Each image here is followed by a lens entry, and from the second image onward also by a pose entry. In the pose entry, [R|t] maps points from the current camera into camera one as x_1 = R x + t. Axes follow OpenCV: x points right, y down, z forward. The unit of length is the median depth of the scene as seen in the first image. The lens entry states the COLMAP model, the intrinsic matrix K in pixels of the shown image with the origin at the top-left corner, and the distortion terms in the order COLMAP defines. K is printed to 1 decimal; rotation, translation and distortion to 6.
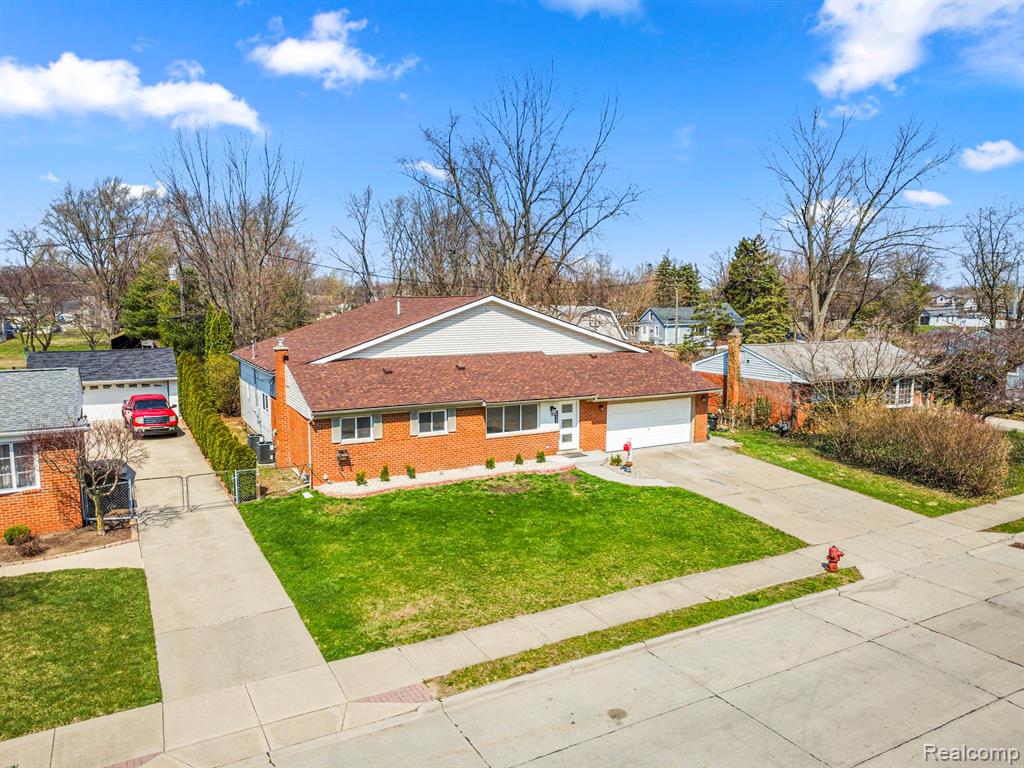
lens RADIAL K [[741.6, 0, 513.1], [0, 741.6, 385.5], [0, 0, 1]] dist [-0.028291, -0.001373]
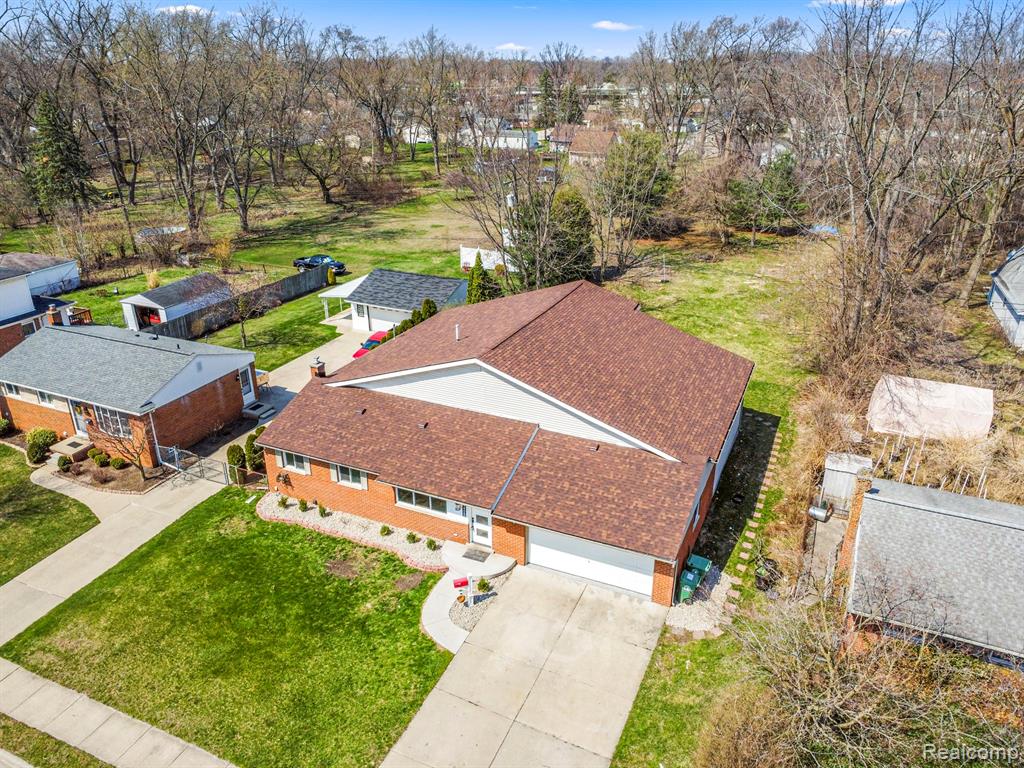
lens RADIAL K [[741.6, 0, 513.1], [0, 741.6, 385.5], [0, 0, 1]] dist [-0.028291, -0.001373]
pose [[0.603275, 0.317609, -0.731562, 0.979177], [-0.096690, 0.939642, 0.328213, -0.564374], [0.791650, -0.127269, 0.597572, 0.671488]]
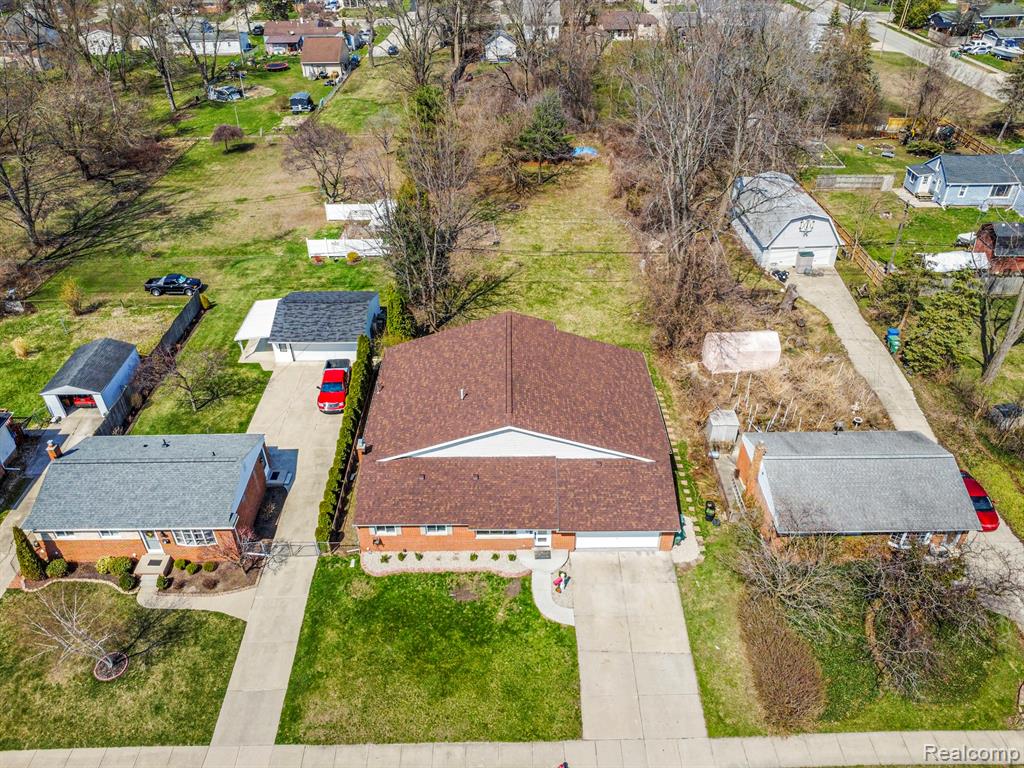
lens RADIAL K [[741.6, 0, 513.1], [0, 741.6, 385.5], [0, 0, 1]] dist [-0.028291, -0.001373]
pose [[0.881976, 0.267591, -0.387961, 0.660291], [-0.048631, 0.870459, 0.489833, -1.167569], [0.468780, -0.413154, 0.780737, 0.010110]]
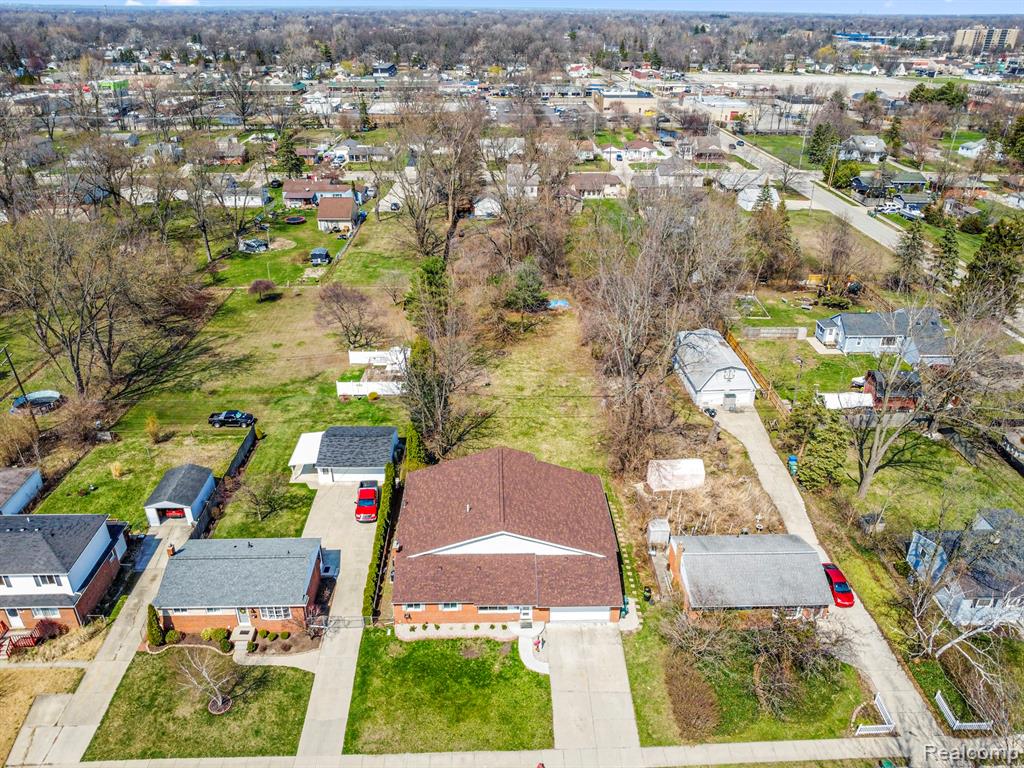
lens RADIAL K [[741.6, 0, 513.1], [0, 741.6, 385.5], [0, 0, 1]] dist [-0.028291, -0.001373]
pose [[0.892201, 0.211015, -0.399312, 0.935408], [-0.060973, 0.932323, 0.356448, -1.594639], [0.447504, -0.293676, 0.844686, -0.643551]]
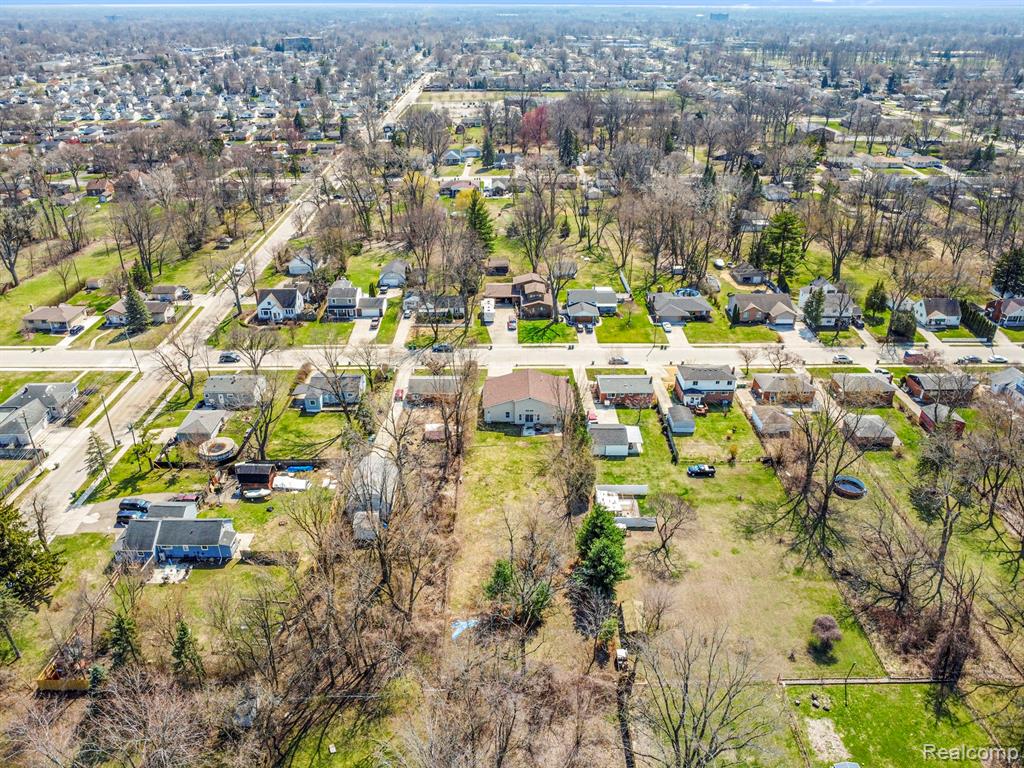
lens RADIAL K [[741.6, 0, 513.1], [0, 741.6, 385.5], [0, 0, 1]] dist [-0.028291, -0.001373]
pose [[-0.882148, -0.220035, 0.416412, -2.936233], [0.056374, 0.828467, 0.557193, -4.037367], [-0.467586, 0.515002, -0.718427, 6.718101]]
